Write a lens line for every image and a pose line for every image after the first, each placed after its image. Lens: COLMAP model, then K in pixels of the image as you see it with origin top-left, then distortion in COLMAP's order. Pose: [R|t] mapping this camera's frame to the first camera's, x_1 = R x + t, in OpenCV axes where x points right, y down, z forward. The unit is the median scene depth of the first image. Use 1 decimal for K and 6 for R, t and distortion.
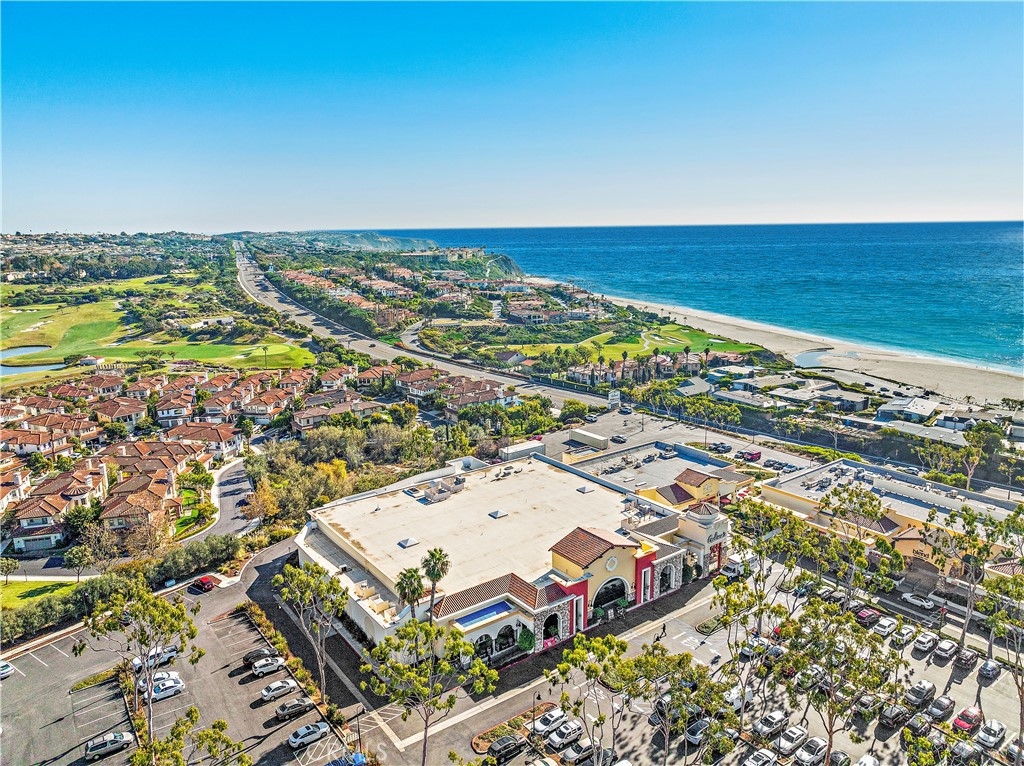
lens RADIAL K [[715.2, 0, 512.0], [0, 715.2, 383.0], [0, 0, 1]] dist [-0.030682, 0.000122]
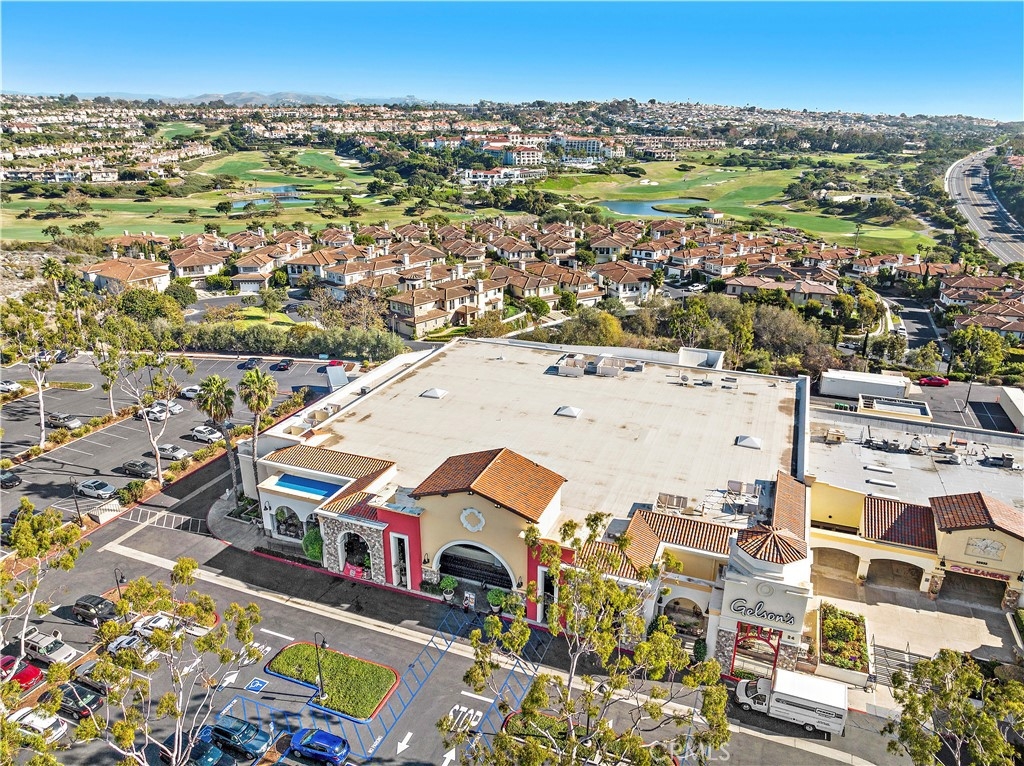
lens RADIAL K [[715.2, 0, 512.0], [0, 715.2, 383.0], [0, 0, 1]] dist [-0.030682, 0.000122]
pose [[0.546068, 0.317148, -0.775388, 0.523464], [-0.196976, 0.948229, 0.249122, 0.001722], [0.814254, 0.016696, 0.580268, 0.642899]]
